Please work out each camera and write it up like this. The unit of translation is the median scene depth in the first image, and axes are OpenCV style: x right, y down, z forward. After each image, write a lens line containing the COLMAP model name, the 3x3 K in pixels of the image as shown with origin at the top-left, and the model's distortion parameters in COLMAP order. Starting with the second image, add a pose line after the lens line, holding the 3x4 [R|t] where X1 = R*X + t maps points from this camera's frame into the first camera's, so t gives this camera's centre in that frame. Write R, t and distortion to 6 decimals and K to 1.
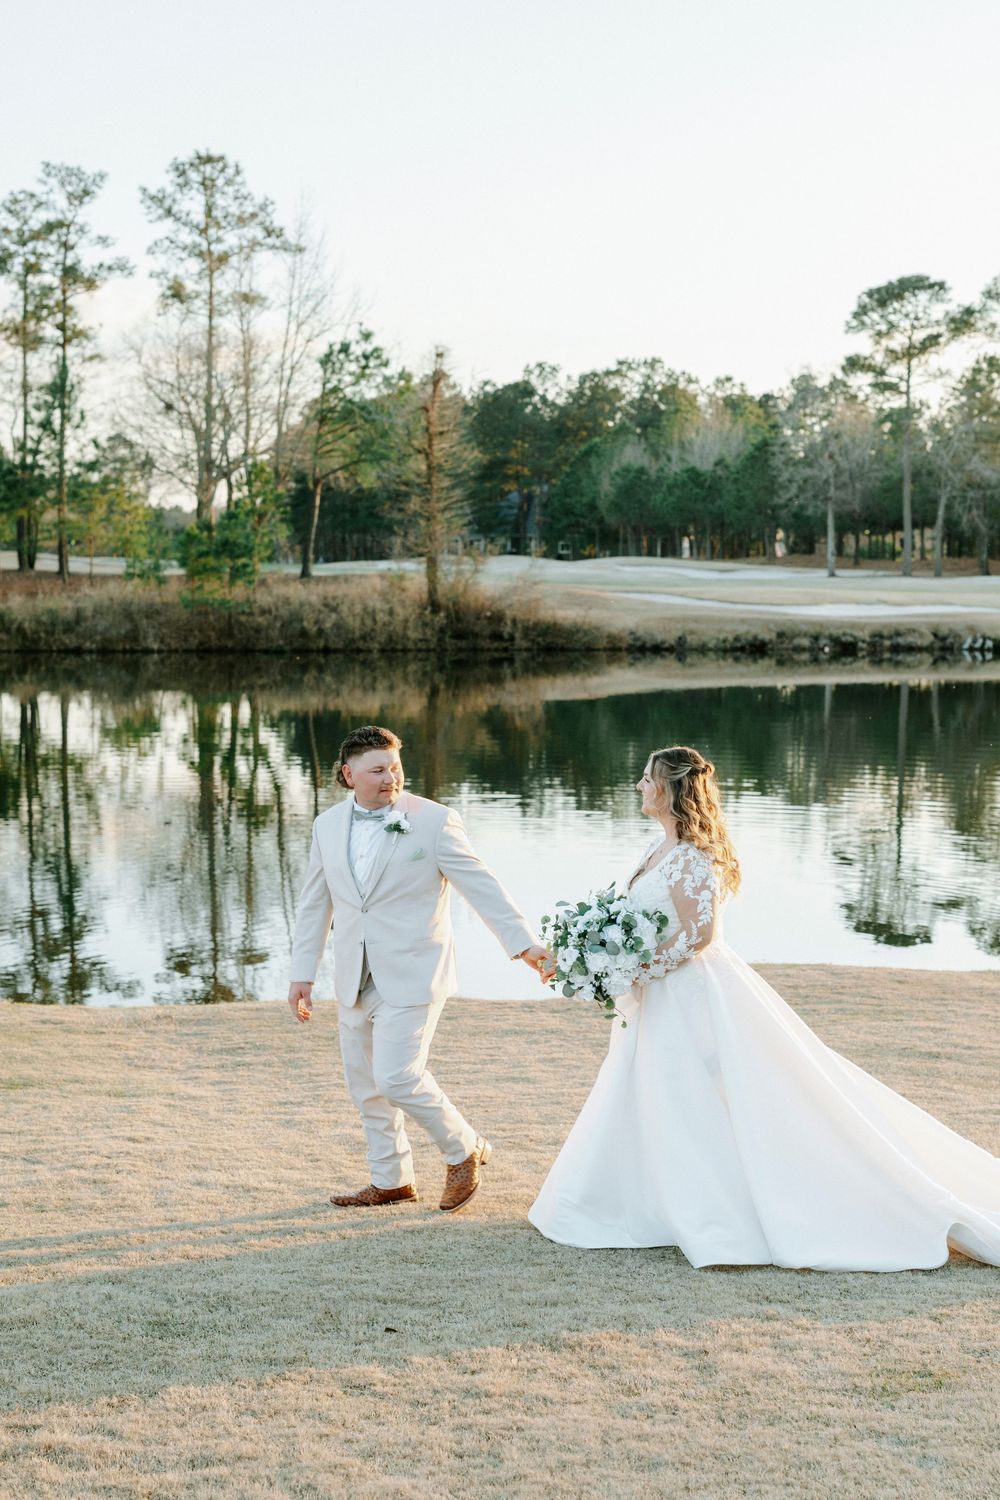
lens RADIAL K [[2330.5, 0, 497.4], [0, 2330.5, 751.0], [0, 0, 1]] dist [0.004506, 0.089572]
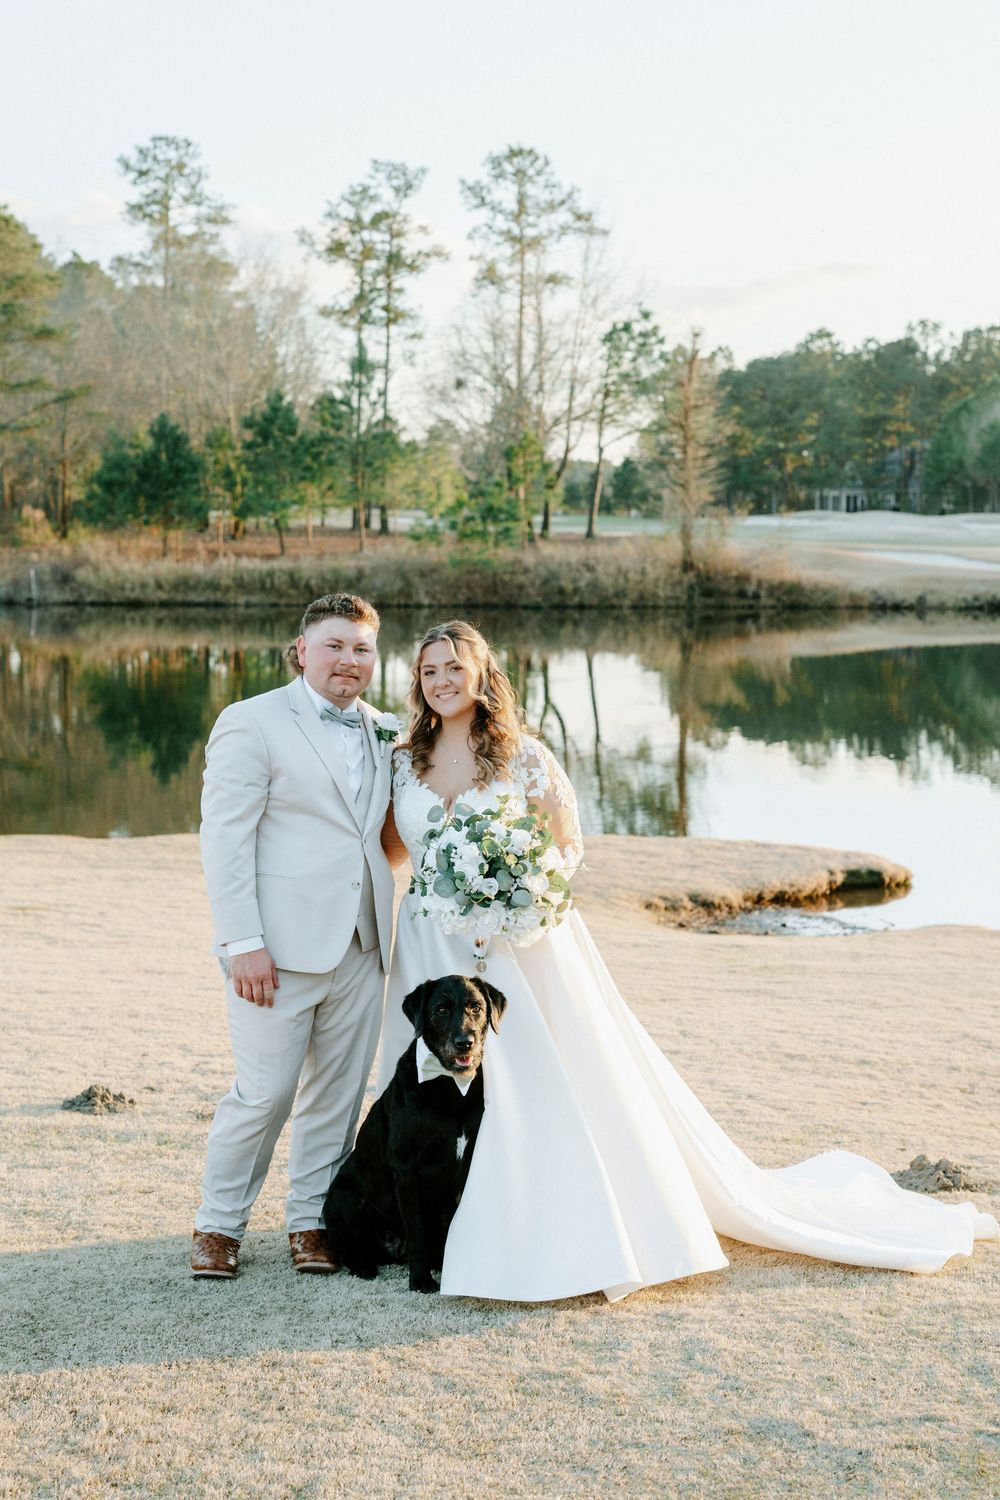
lens RADIAL K [[2330.5, 0, 497.4], [0, 2330.5, 751.0], [0, 0, 1]] dist [0.004506, 0.089572]
pose [[0.980182, 0.020560, -0.197030, 0.091307], [-0.016233, 0.999591, 0.023549, -0.000147], [0.197433, -0.019884, 0.980115, -0.076768]]
